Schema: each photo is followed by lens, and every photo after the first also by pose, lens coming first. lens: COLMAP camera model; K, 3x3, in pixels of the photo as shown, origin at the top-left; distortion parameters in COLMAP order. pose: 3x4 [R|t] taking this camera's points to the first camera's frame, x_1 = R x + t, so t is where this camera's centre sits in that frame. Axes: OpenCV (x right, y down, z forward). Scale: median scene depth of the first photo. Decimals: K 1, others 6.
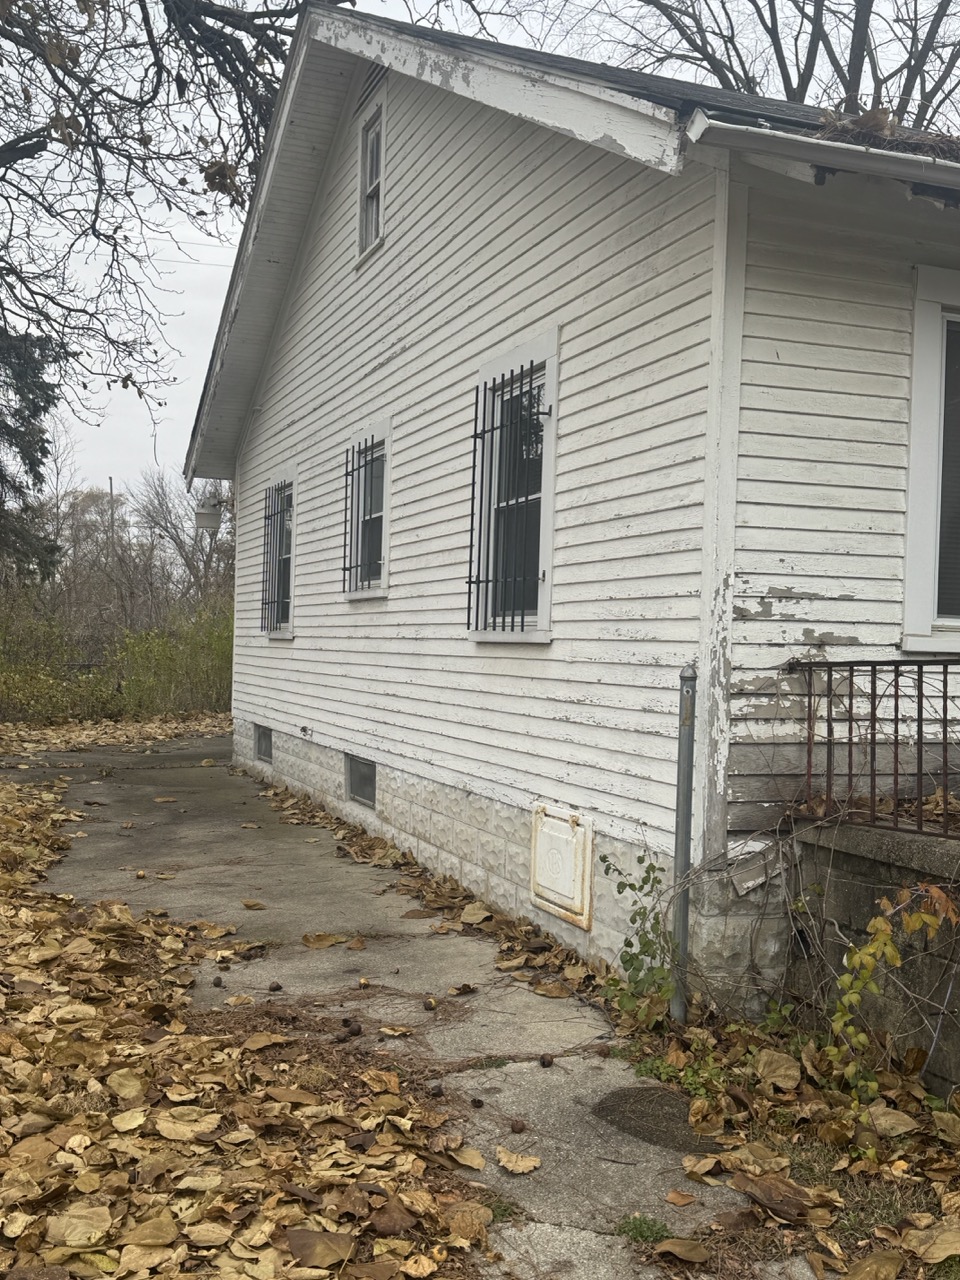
lens RADIAL K [[1266.2, 0, 480.0], [0, 1266.2, 640.0], [0, 0, 1]] dist [0.136174, -0.012737]
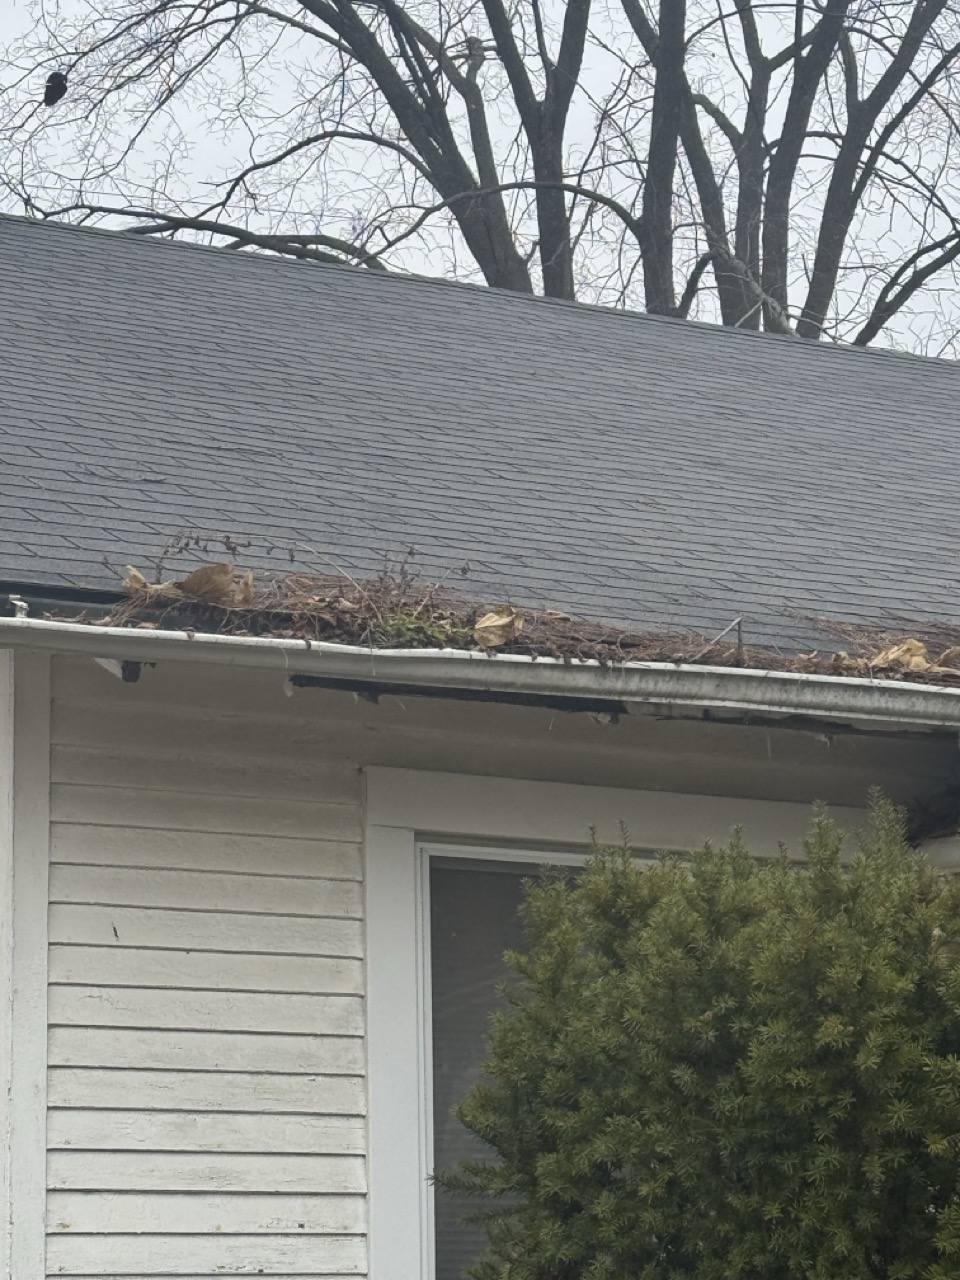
lens RADIAL K [[3940.1, 0, 480.0], [0, 3940.1, 640.0], [0, 0, 1]] dist [-0.016905, -0.015453]
pose [[0.989377, -0.016685, 0.144411, 0.098797], [0.046005, 0.978273, -0.202152, 0.010376], [-0.137900, 0.206648, 0.968649, -0.533611]]
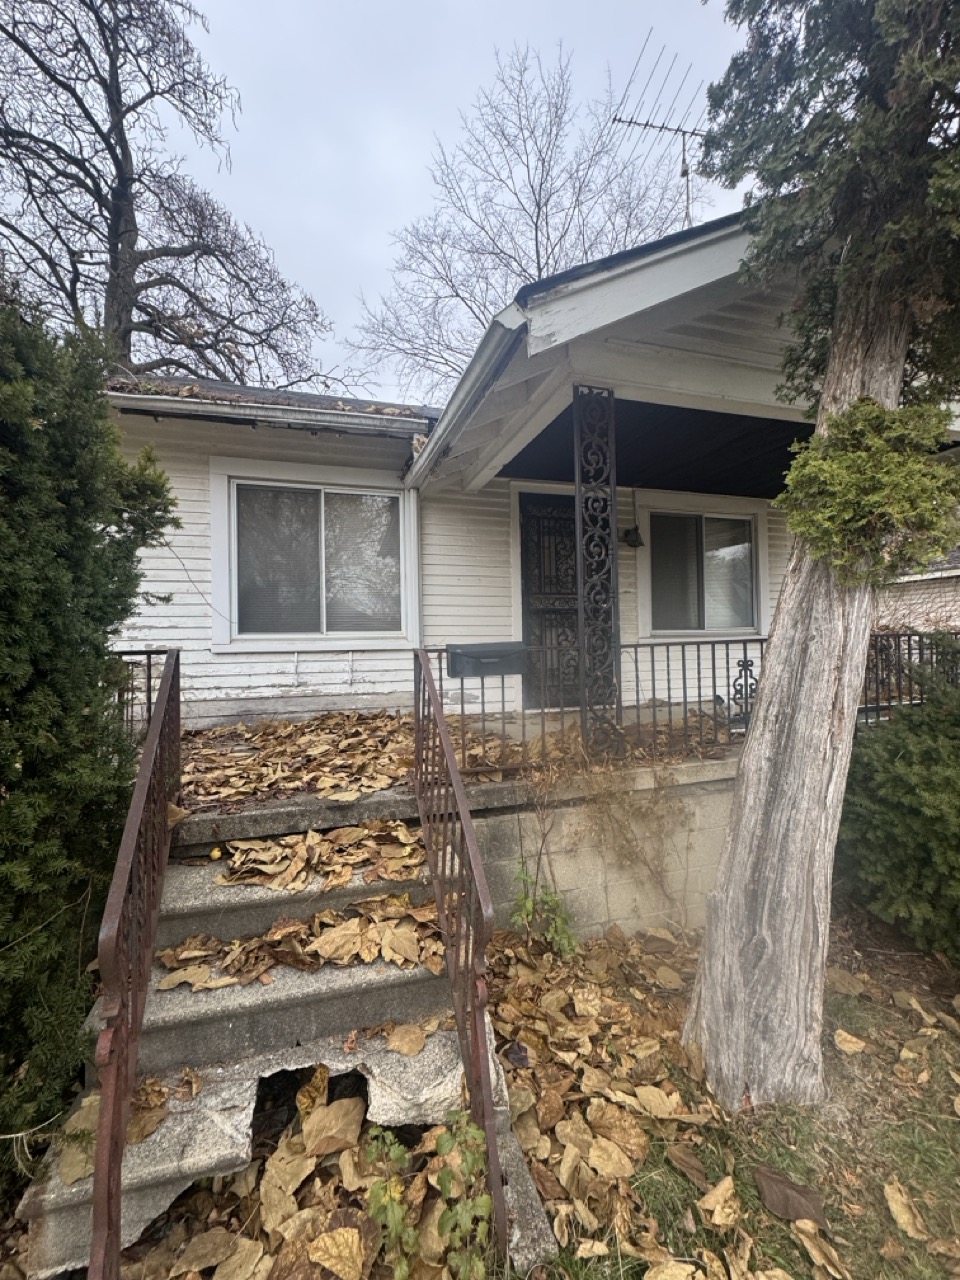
lens RADIAL K [[498.5, 0, 473.9], [0, 498.5, 636.7], [0, 0, 1]] dist [0.001108, 0.000051]
pose [[0.994427, -0.048247, -0.093741, 0.581141], [0.047009, 0.998776, -0.015373, 0.010982], [0.094368, 0.010881, 0.995478, 0.210531]]
